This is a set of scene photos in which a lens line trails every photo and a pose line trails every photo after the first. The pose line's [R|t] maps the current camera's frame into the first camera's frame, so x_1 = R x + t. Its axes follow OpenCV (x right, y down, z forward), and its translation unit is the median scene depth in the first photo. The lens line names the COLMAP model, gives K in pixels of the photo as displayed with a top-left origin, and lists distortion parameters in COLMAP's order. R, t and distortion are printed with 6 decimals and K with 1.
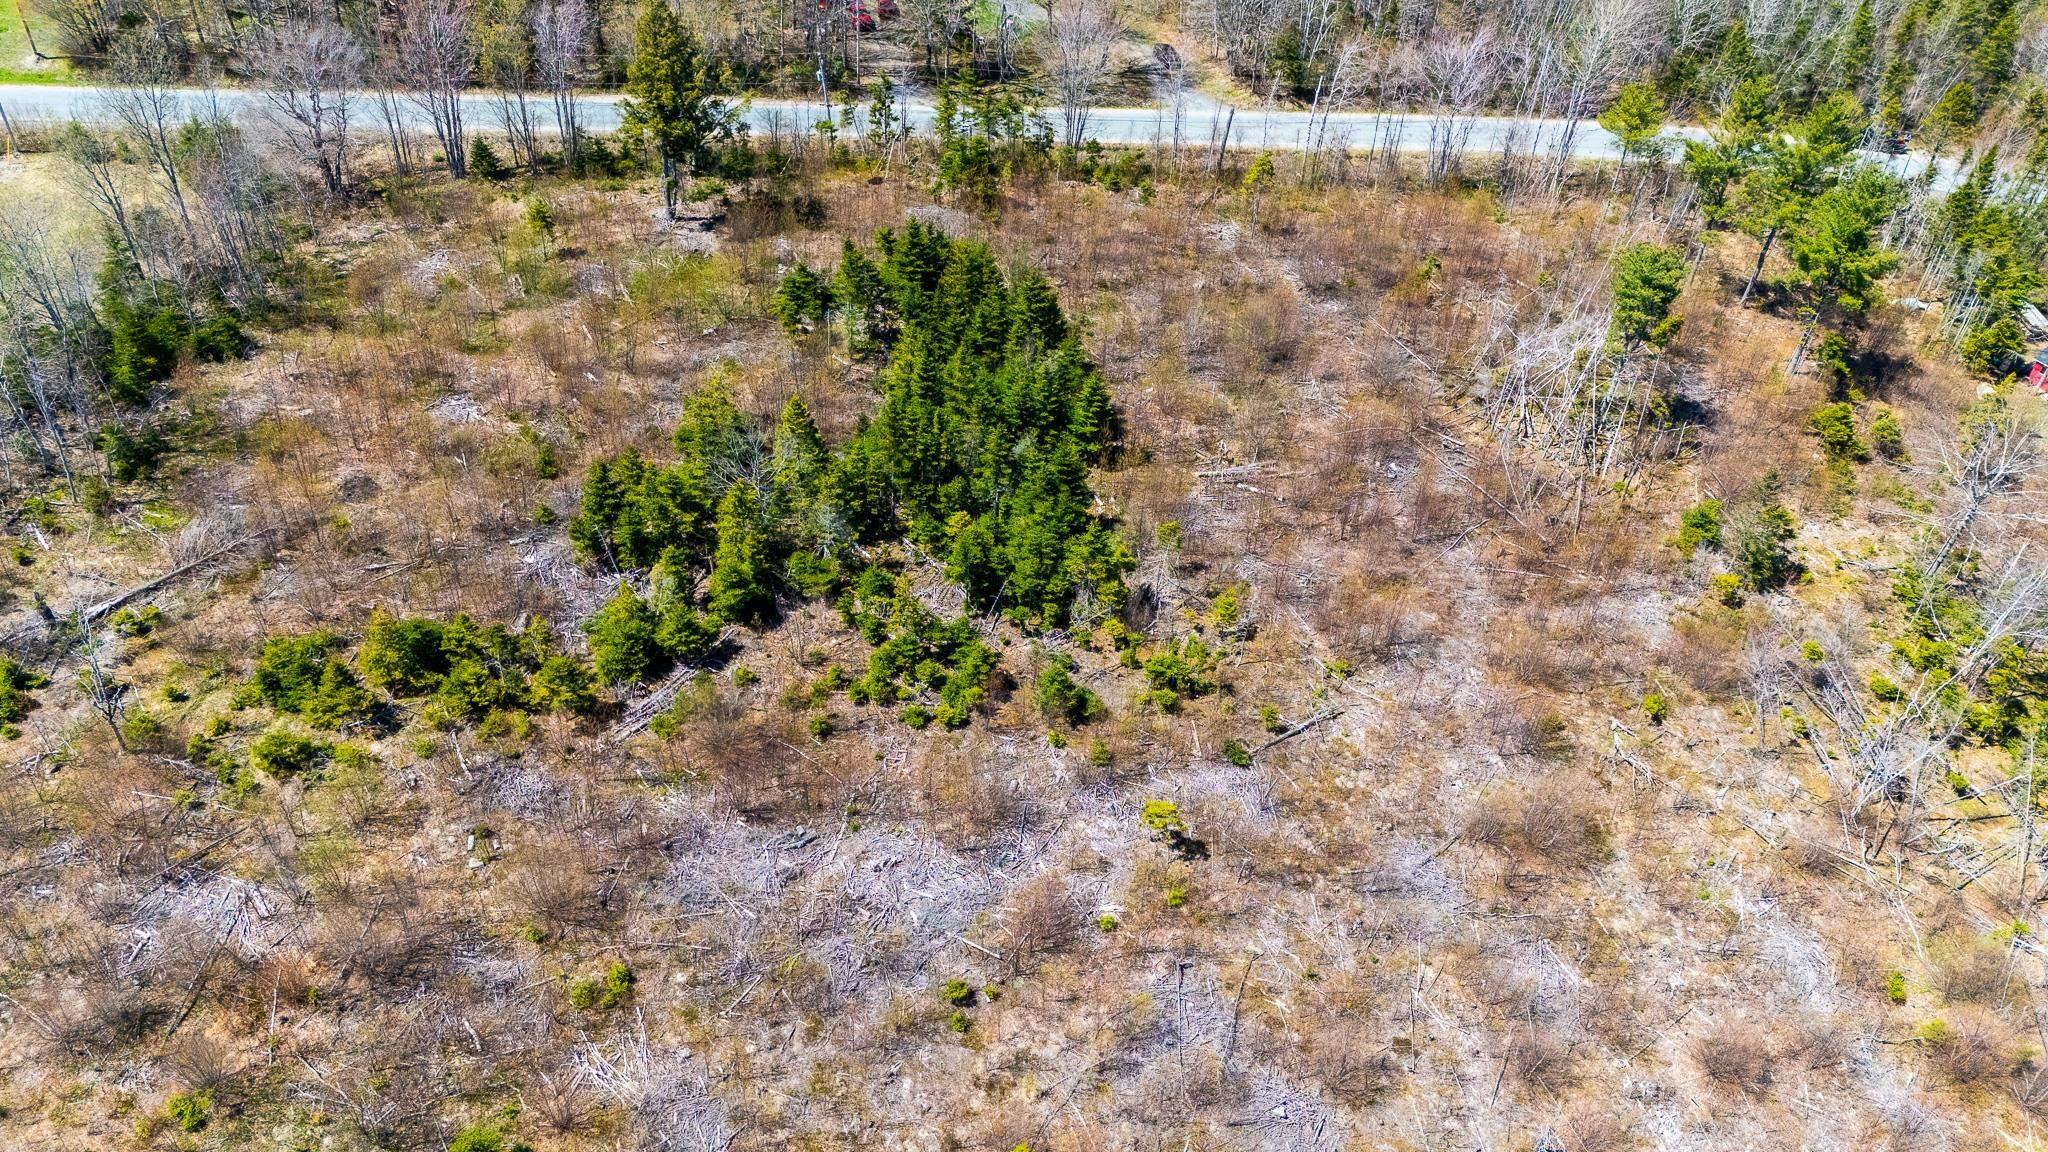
lens RADIAL K [[1548.4, 0, 1024.0], [0, 1548.4, 576.0], [0, 0, 1]] dist [0.050503, -0.004876]
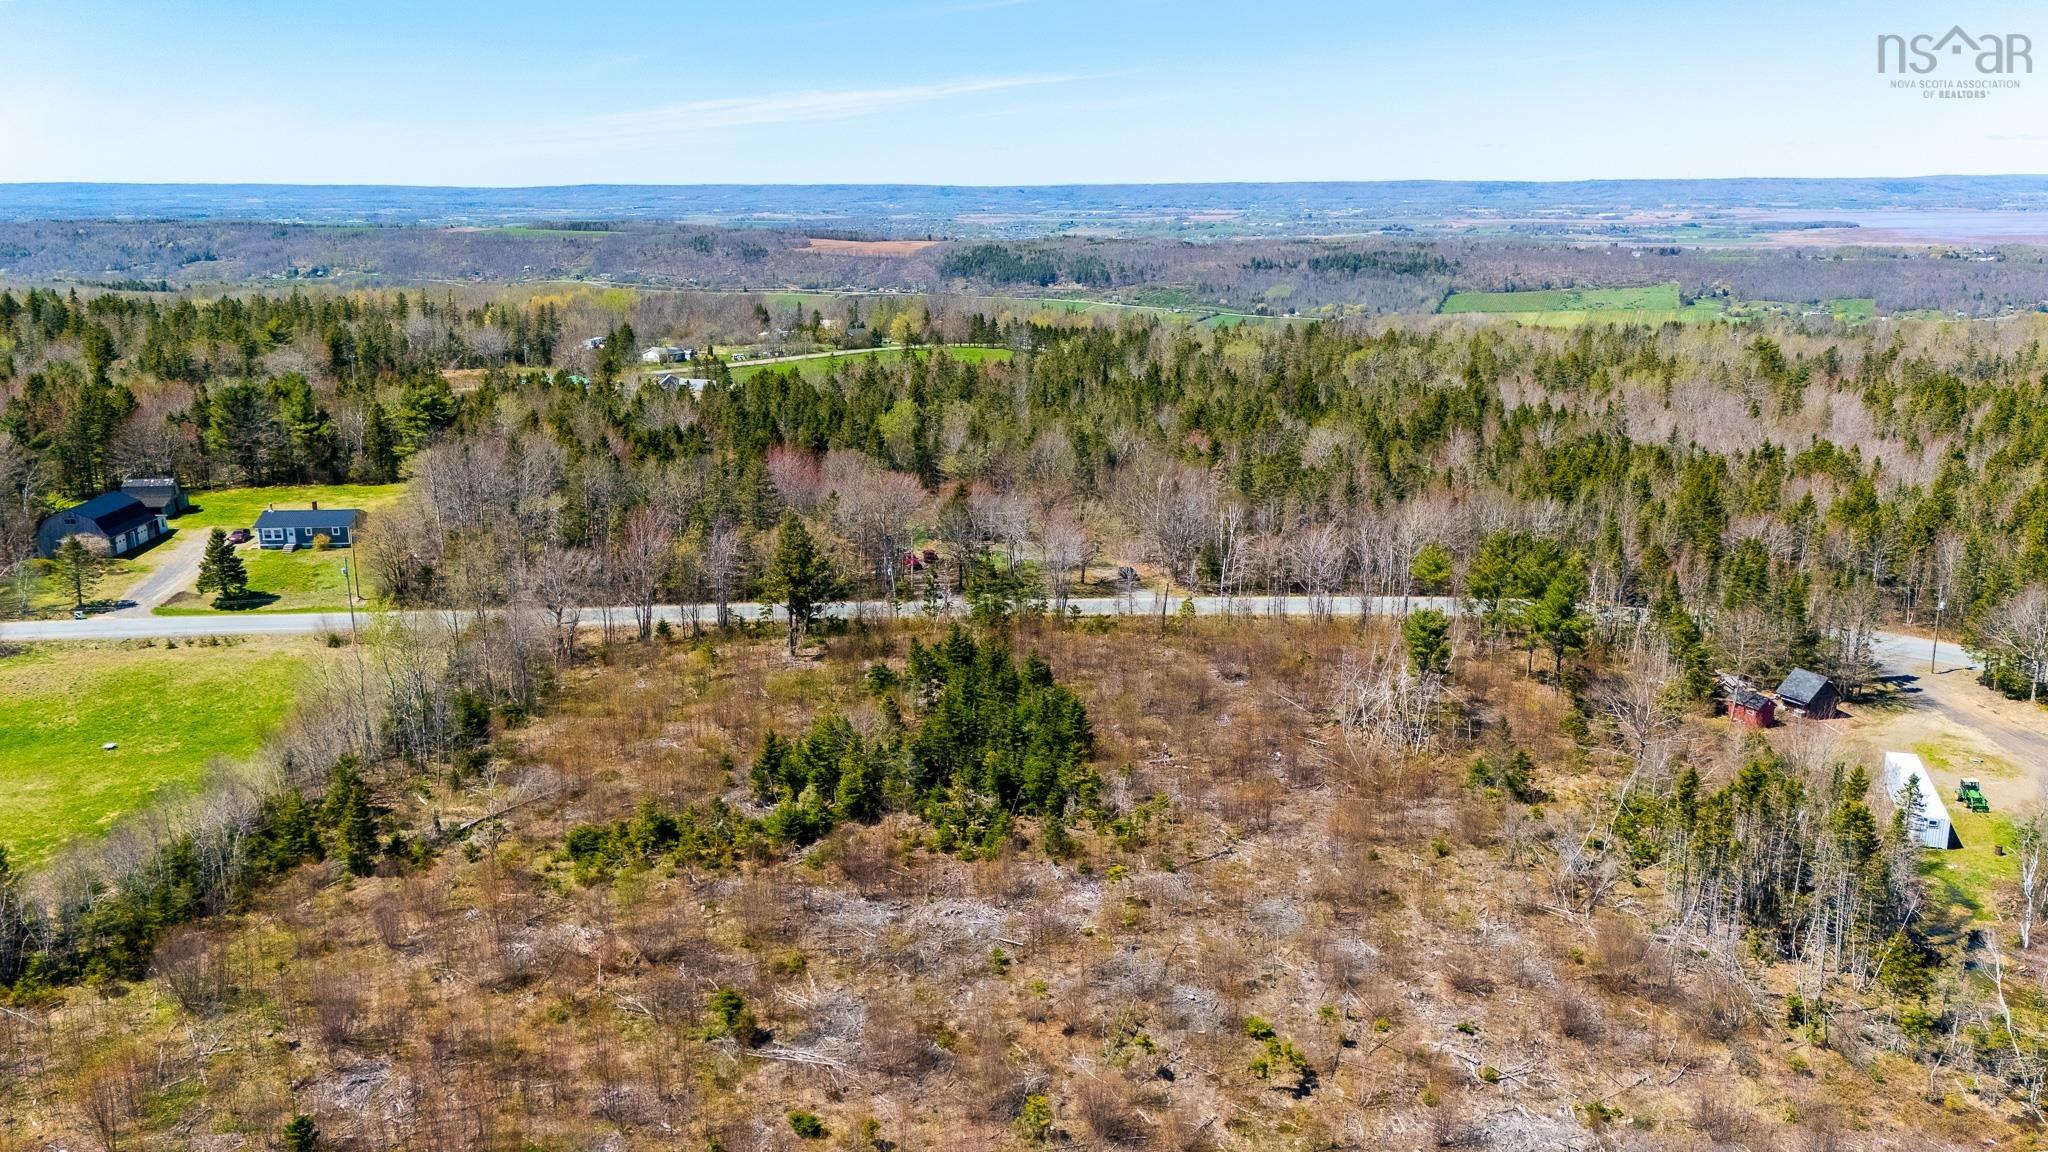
lens RADIAL K [[1514.3, 0, 1024.0], [0, 1514.3, 576.0], [0, 0, 1]] dist [0.088274, -0.137184]
pose [[0.998721, -0.050152, -0.006353, 0.013079], [0.043387, 0.914861, -0.401430, 0.455536], [0.025945, 0.400641, 0.915868, -0.549110]]
